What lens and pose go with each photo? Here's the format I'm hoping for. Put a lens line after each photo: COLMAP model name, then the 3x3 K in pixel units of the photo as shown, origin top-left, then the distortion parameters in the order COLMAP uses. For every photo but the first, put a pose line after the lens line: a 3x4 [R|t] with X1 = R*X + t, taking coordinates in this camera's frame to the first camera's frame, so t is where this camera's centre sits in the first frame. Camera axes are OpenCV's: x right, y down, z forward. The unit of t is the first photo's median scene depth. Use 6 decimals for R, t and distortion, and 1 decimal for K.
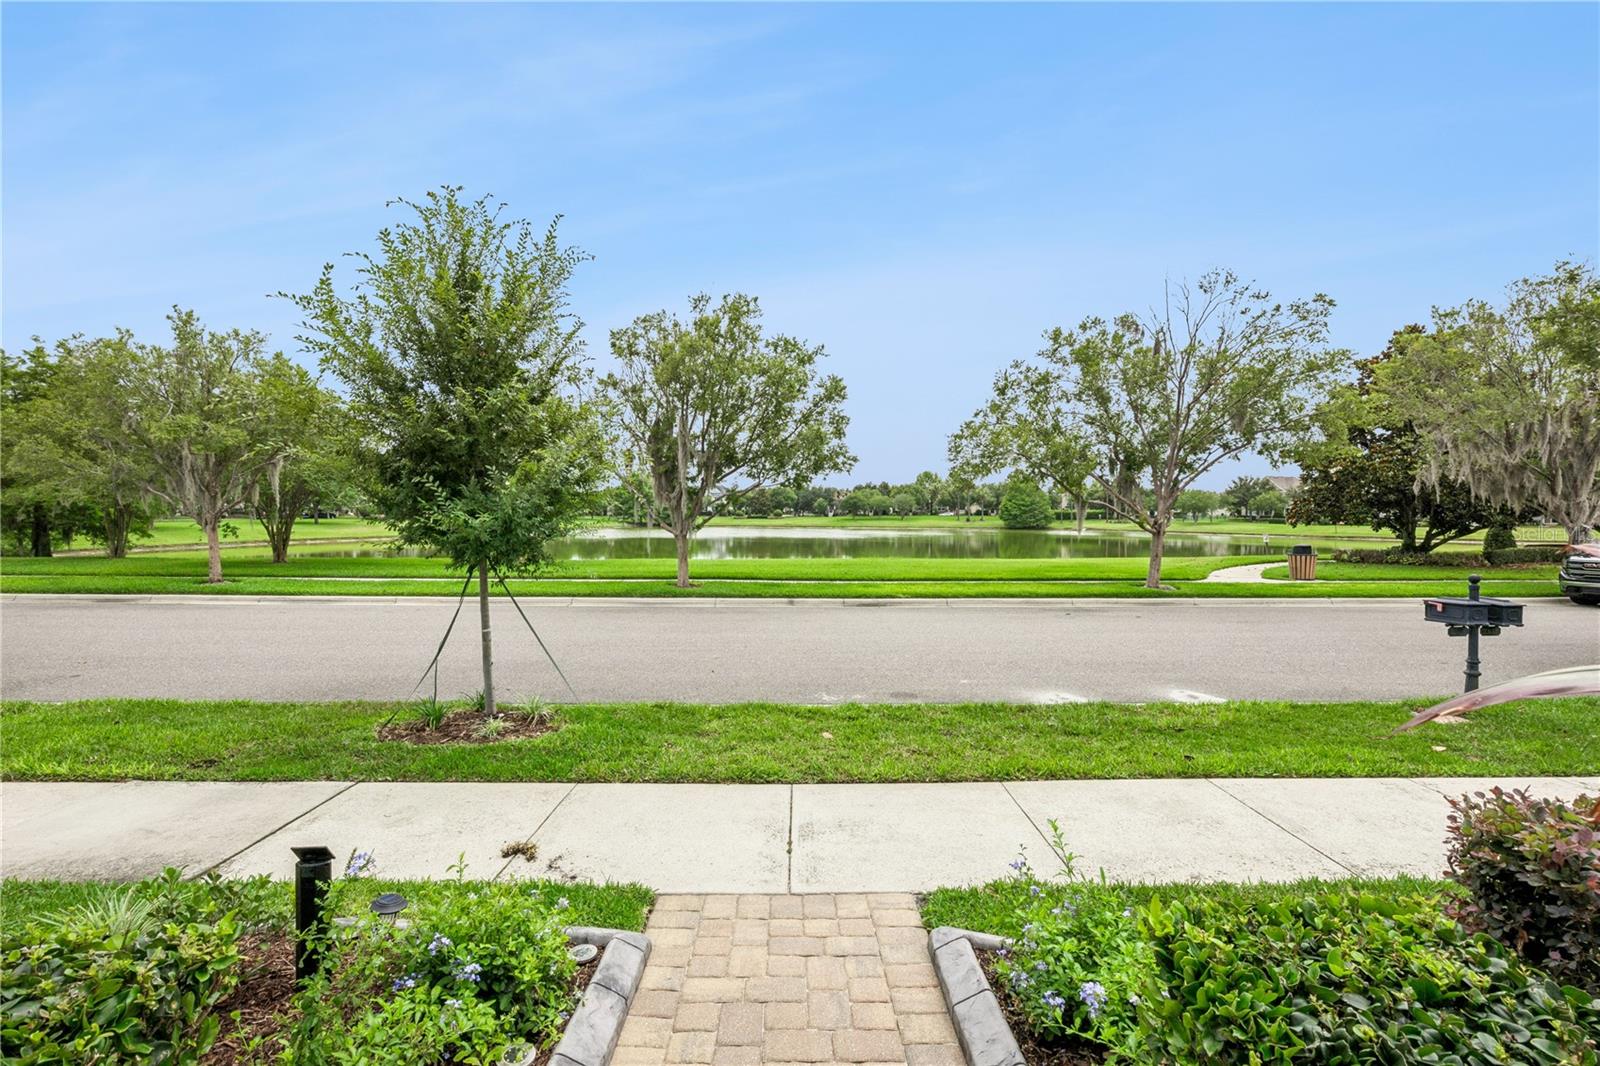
lens RADIAL K [[692.8, 0, 804.3], [0, 692.8, 510.7], [0, 0, 1]] dist [0.000981, 0.000098]
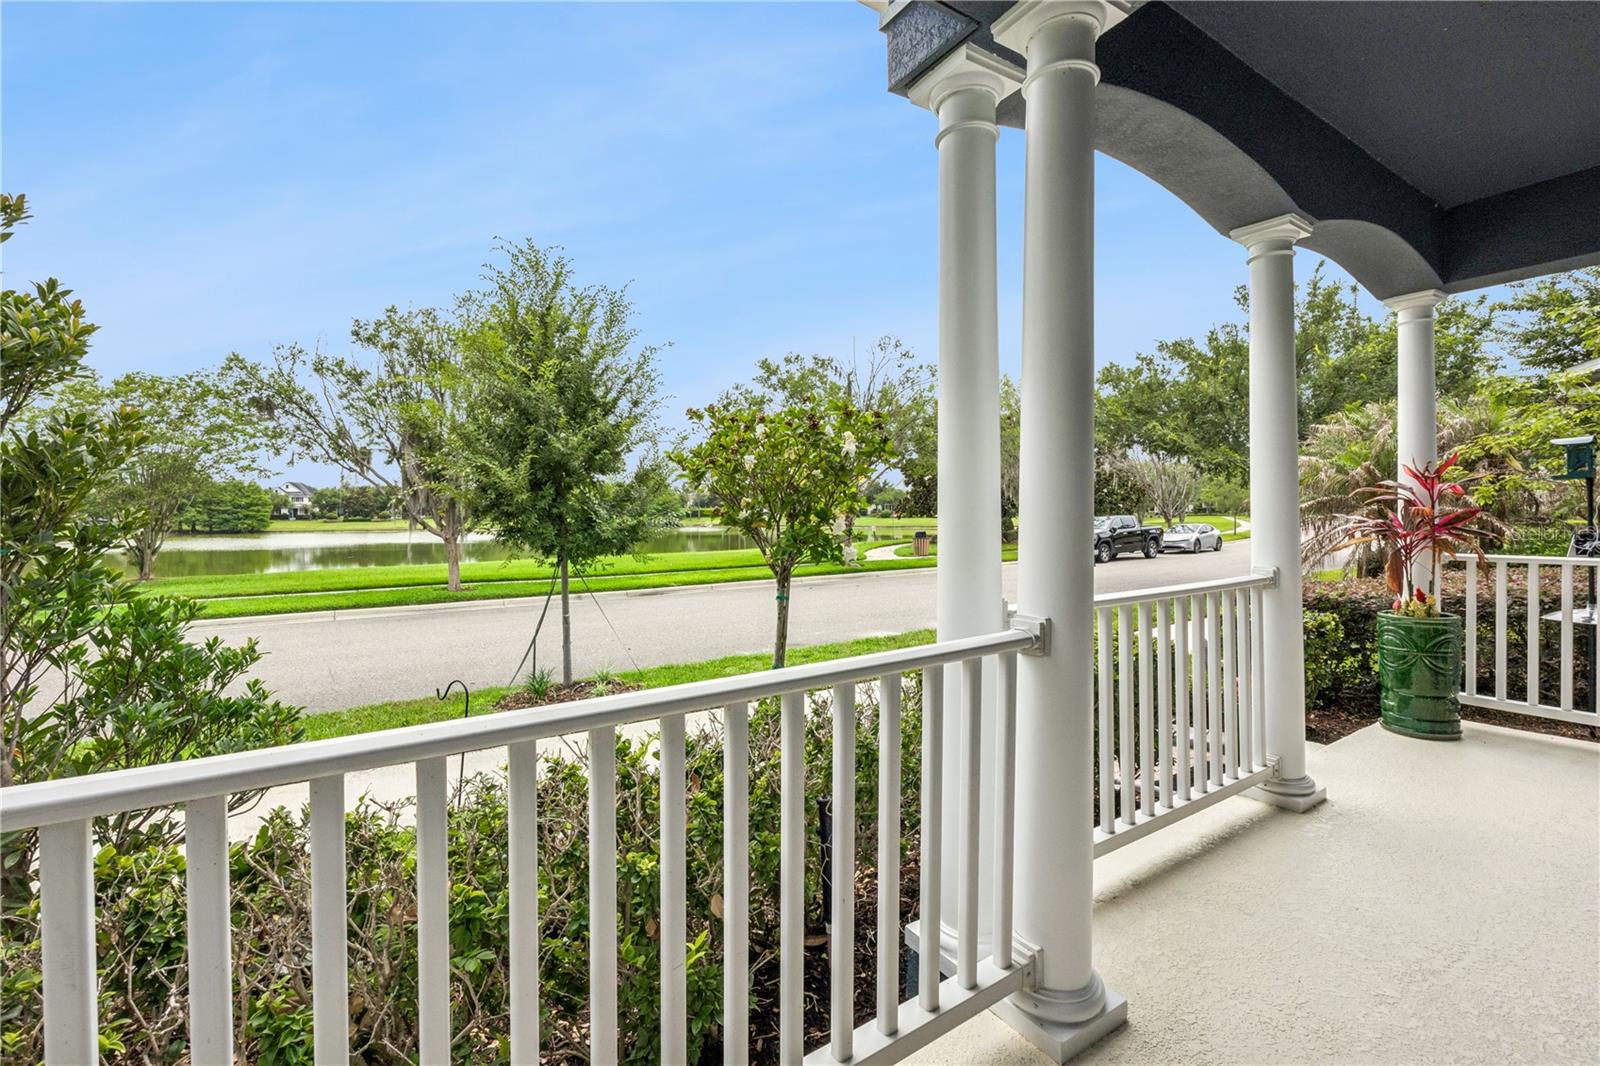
lens RADIAL K [[692.8, 0, 804.3], [0, 692.8, 510.7], [0, 0, 1]] dist [0.000981, 0.000098]
pose [[0.841815, -0.011534, 0.539642, -0.245640], [0.010902, 0.999931, 0.004365, -0.001331], [-0.539656, 0.002208, 0.841883, -0.067047]]
